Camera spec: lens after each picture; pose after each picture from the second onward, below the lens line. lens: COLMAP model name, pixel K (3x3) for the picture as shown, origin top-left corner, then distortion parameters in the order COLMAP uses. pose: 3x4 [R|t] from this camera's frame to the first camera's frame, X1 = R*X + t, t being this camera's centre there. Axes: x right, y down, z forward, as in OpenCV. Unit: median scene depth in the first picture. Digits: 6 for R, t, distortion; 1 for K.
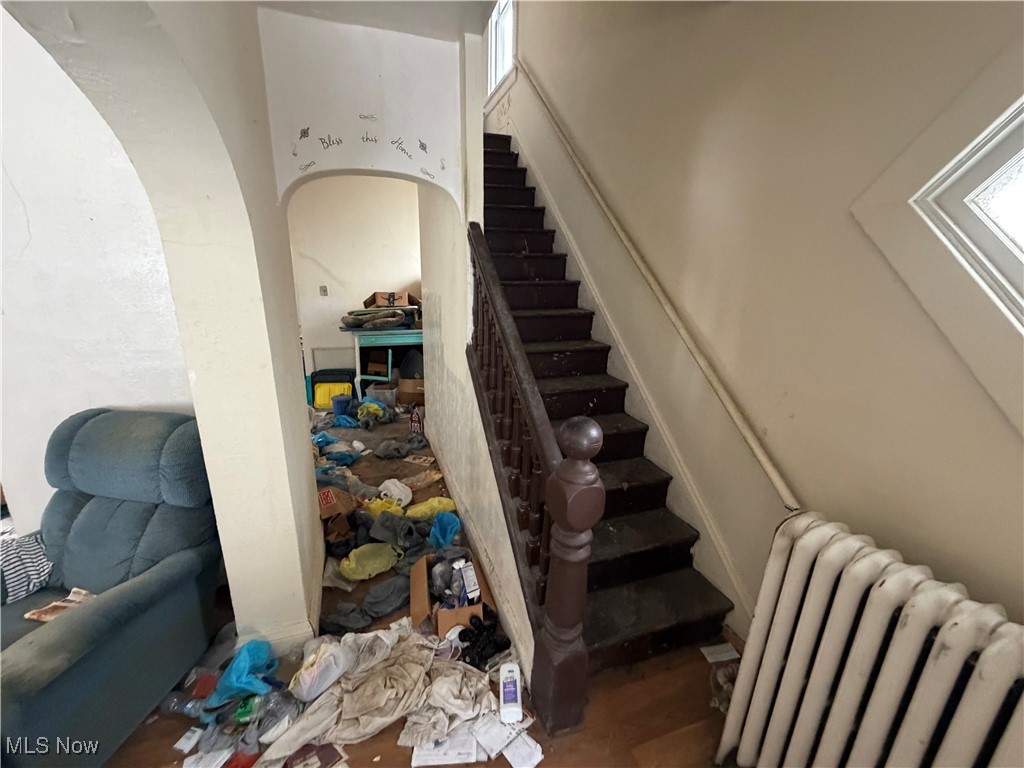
lens RADIAL K [[408.7, 0, 511.7], [0, 408.7, 382.2], [0, 0, 1]] dist [0.001867, -0.000625]
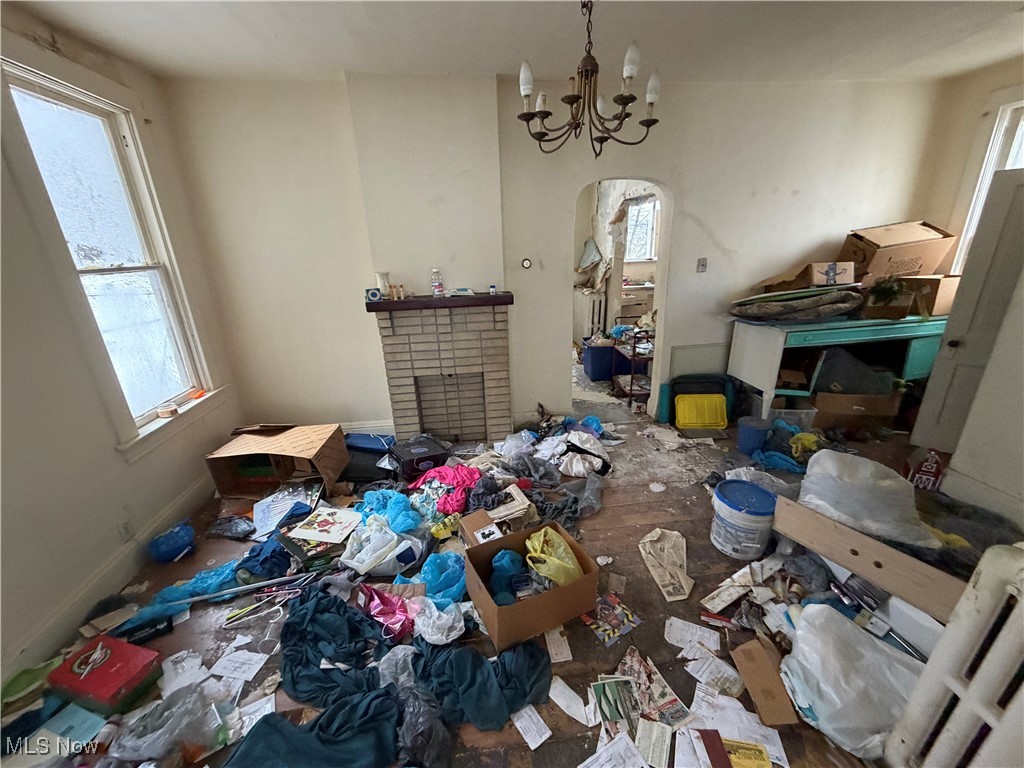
lens RADIAL K [[408.7, 0, 512.6], [0, 408.7, 380.9], [0, 0, 1]] dist [0.001867, -0.000625]
pose [[0.977874, 0.013502, -0.208759, -0.642309], [0.004790, 0.996208, 0.086872, -0.090197], [0.209140, -0.085950, 0.974101, 0.239266]]
